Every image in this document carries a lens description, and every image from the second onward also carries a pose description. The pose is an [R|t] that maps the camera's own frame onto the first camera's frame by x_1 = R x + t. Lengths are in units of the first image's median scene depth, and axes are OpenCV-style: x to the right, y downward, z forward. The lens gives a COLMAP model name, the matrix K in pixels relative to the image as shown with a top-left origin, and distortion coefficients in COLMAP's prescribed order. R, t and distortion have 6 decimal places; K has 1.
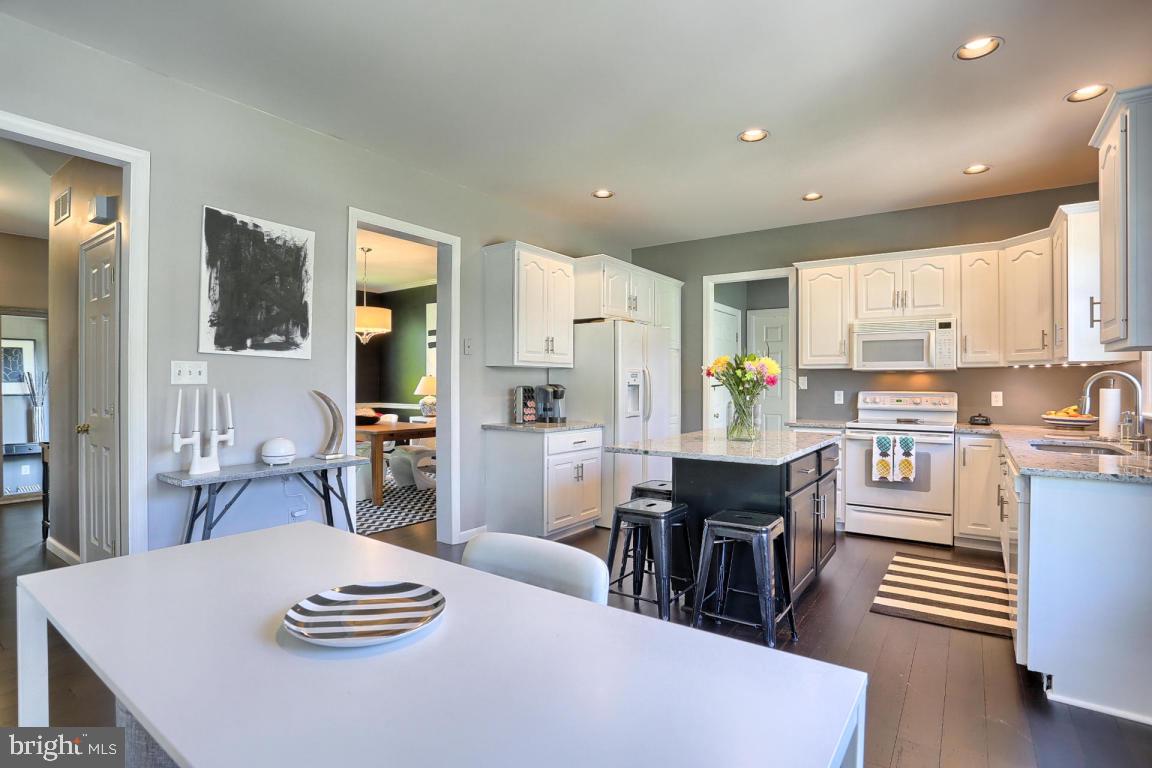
lens RADIAL K [[568.0, 0, 576.0], [0, 568.0, 384.0], [0, 0, 1]] dist [-0.079056, 0.038628]
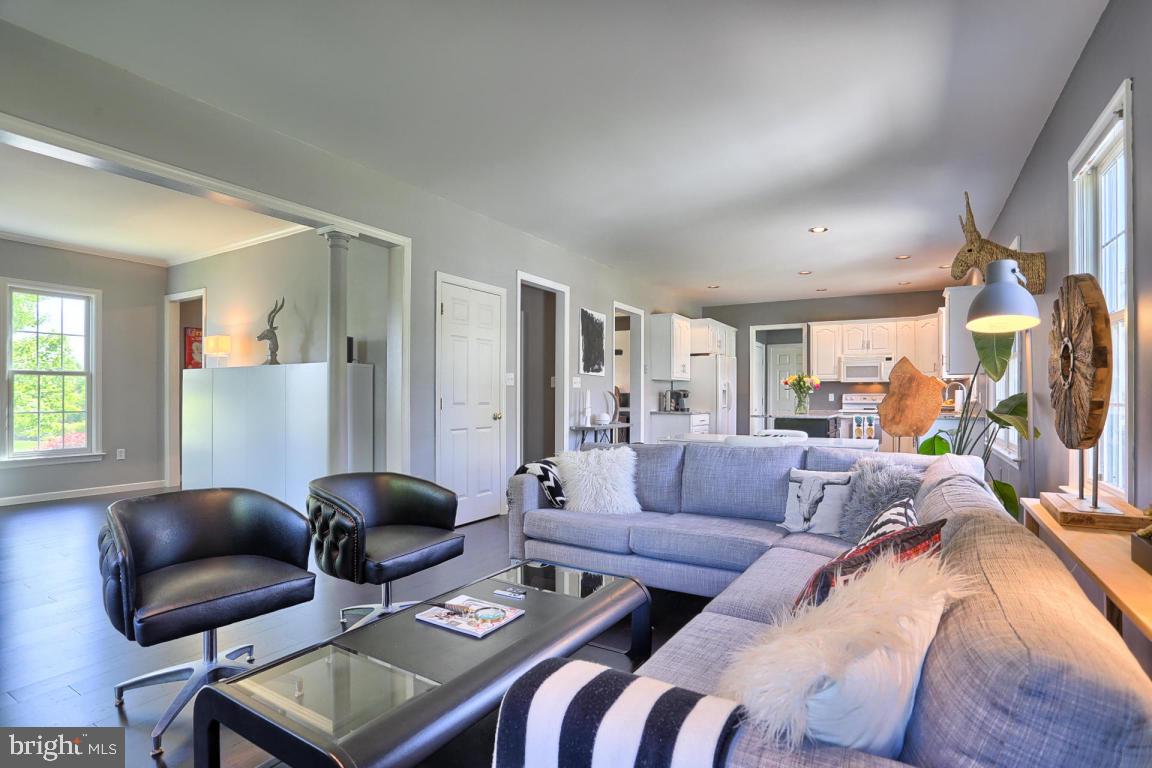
lens RADIAL K [[557.2, 0, 596.3], [0, 557.2, 397.2], [0, 0, 1]] dist [-0.031956, 0.000346]
pose [[0.994260, -0.002257, 0.106964, -0.531055], [0.002167, 0.999997, 0.000950, 0.022669], [-0.106966, -0.000712, 0.994262, -0.775357]]
